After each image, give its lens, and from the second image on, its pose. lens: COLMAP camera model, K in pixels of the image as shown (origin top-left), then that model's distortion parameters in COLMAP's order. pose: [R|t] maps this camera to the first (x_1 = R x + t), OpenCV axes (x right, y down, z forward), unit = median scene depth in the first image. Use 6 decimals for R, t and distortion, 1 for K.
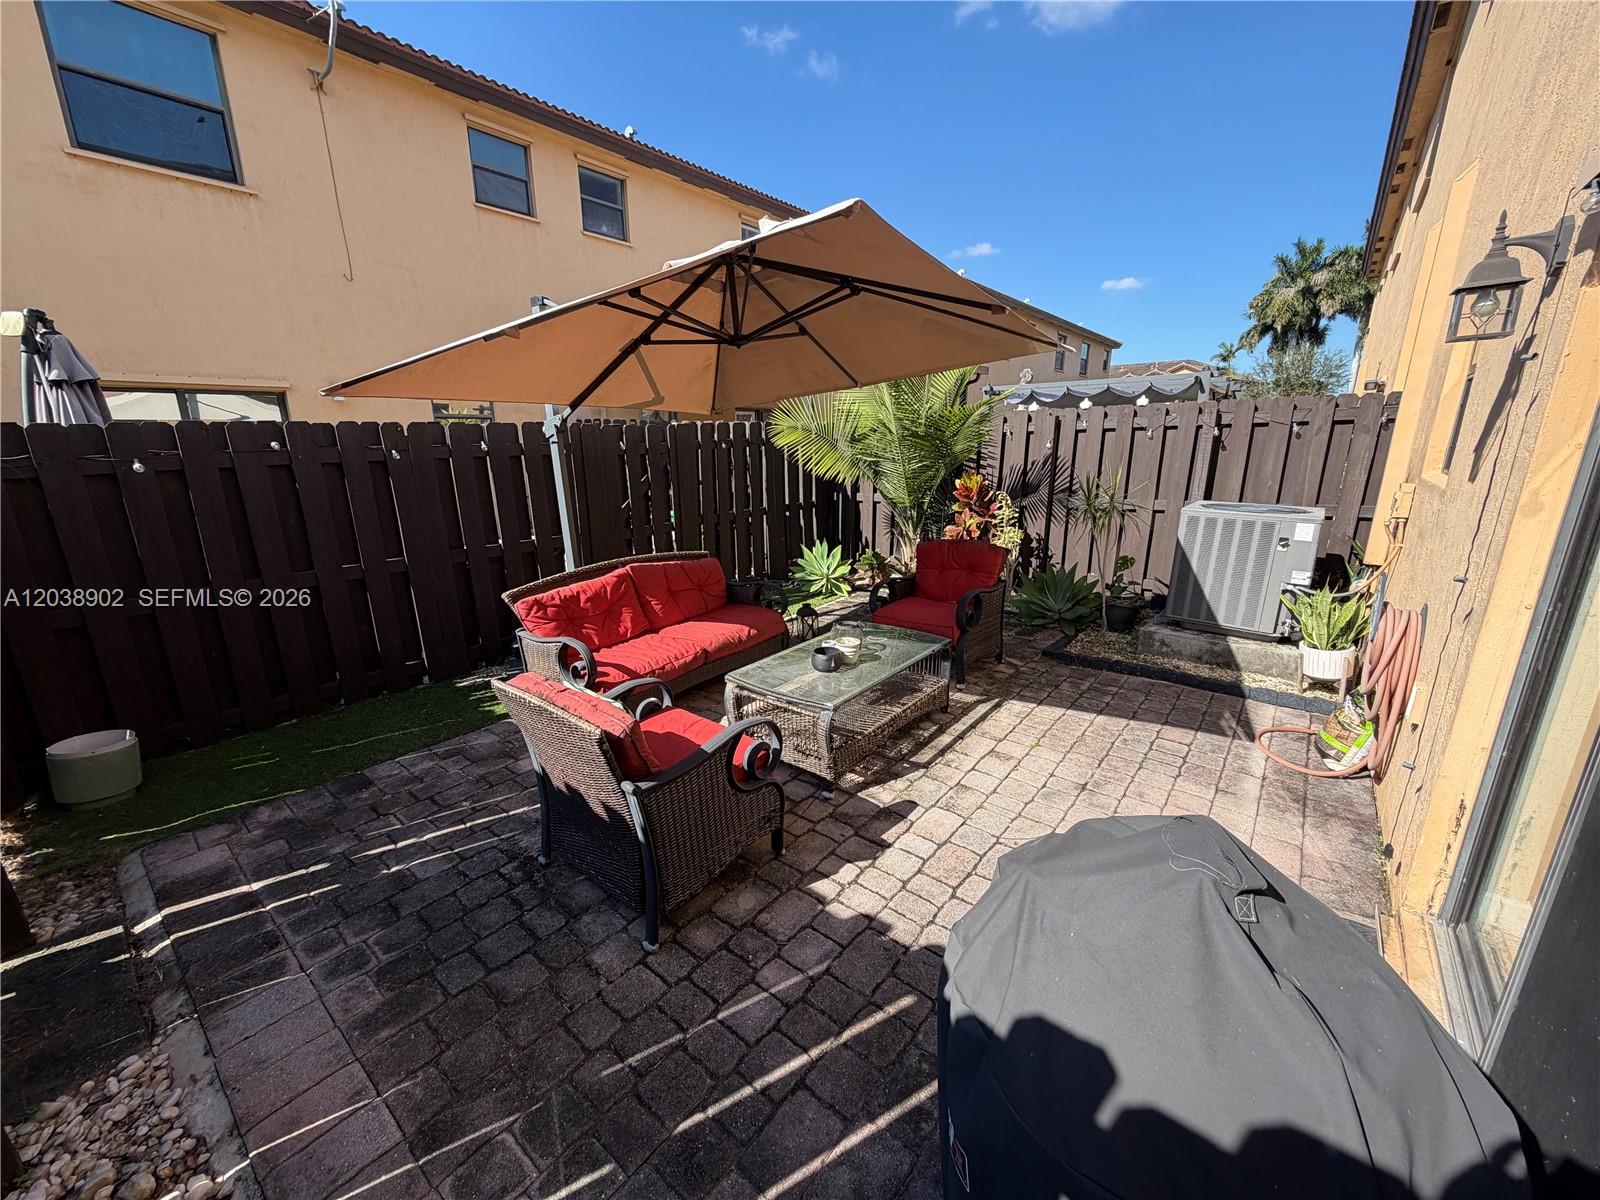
lens RADIAL K [[638.6, 0, 799.0], [0, 638.6, 604.2], [0, 0, 1]] dist [-0.000190, 0.000471]
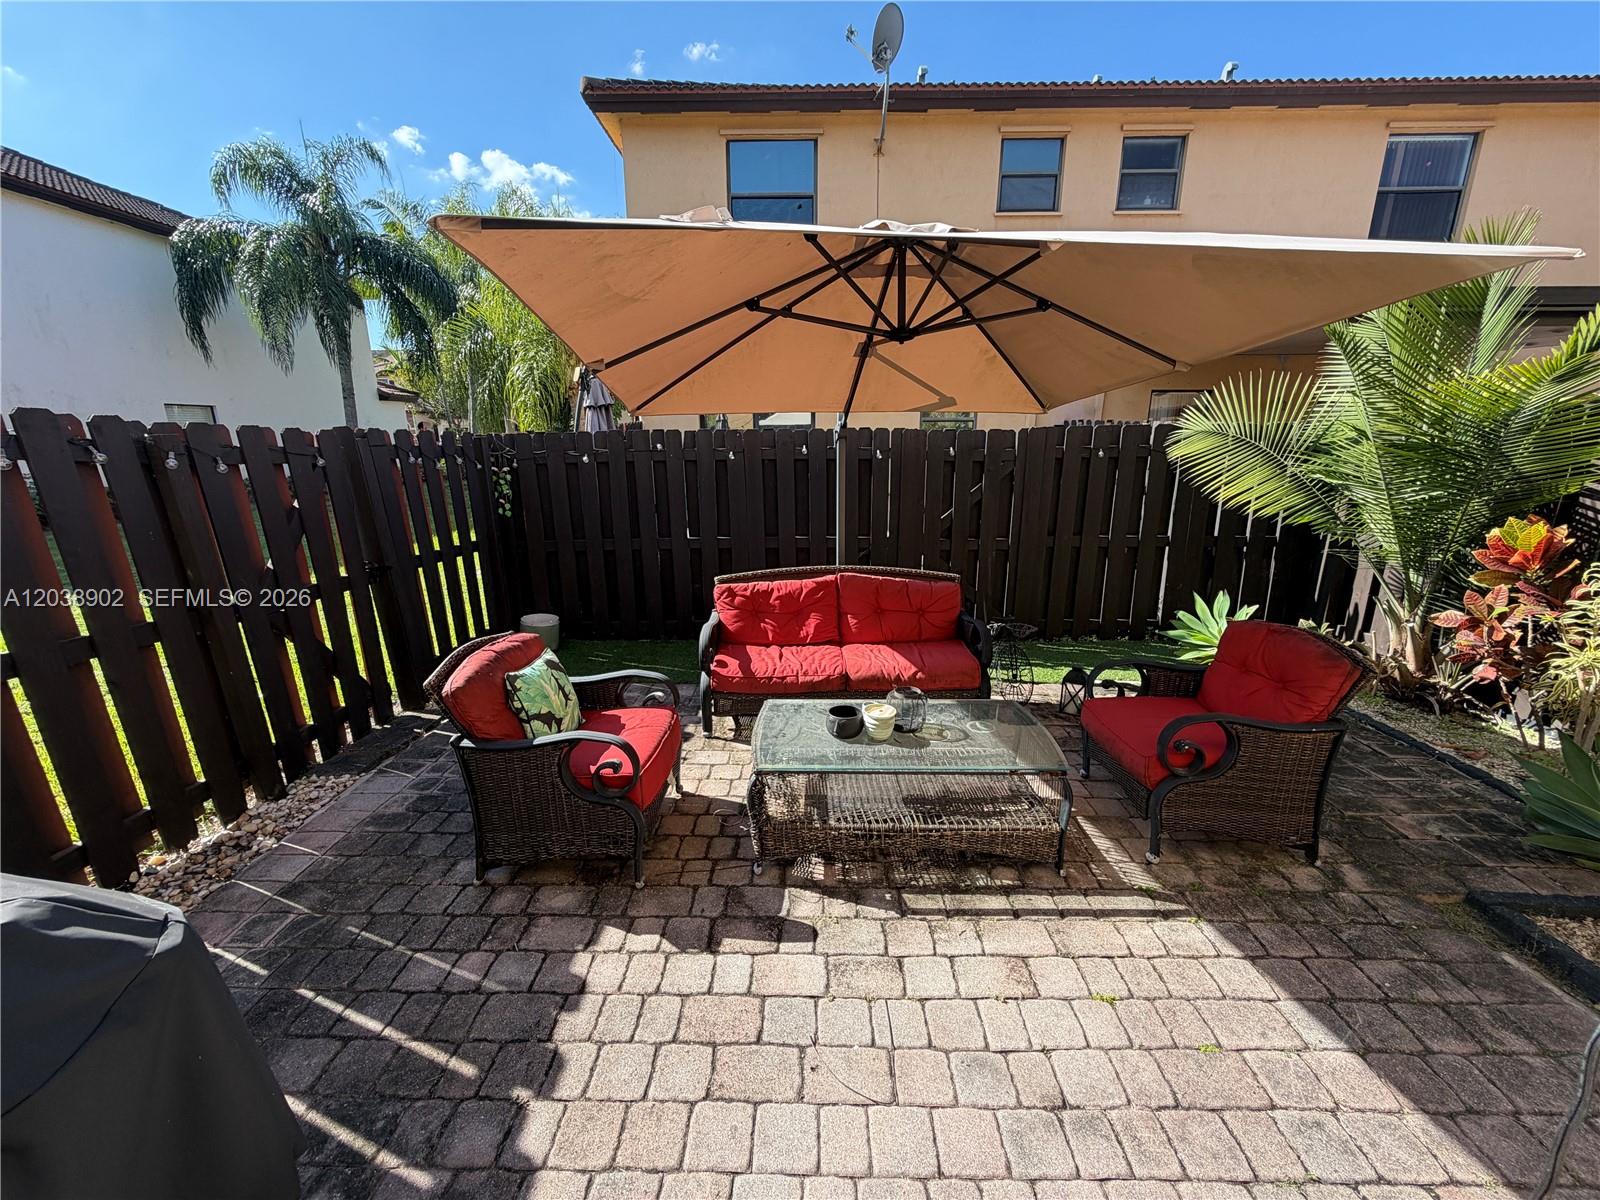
lens RADIAL K [[638.6, 0, 802.7], [0, 638.6, 605.8], [0, 0, 1]] dist [-0.000190, 0.000471]
pose [[0.613949, 0.209850, -0.760940, 0.502441], [-0.205610, 0.973251, 0.102508, -0.110373], [0.762096, 0.093523, 0.640674, 0.350273]]
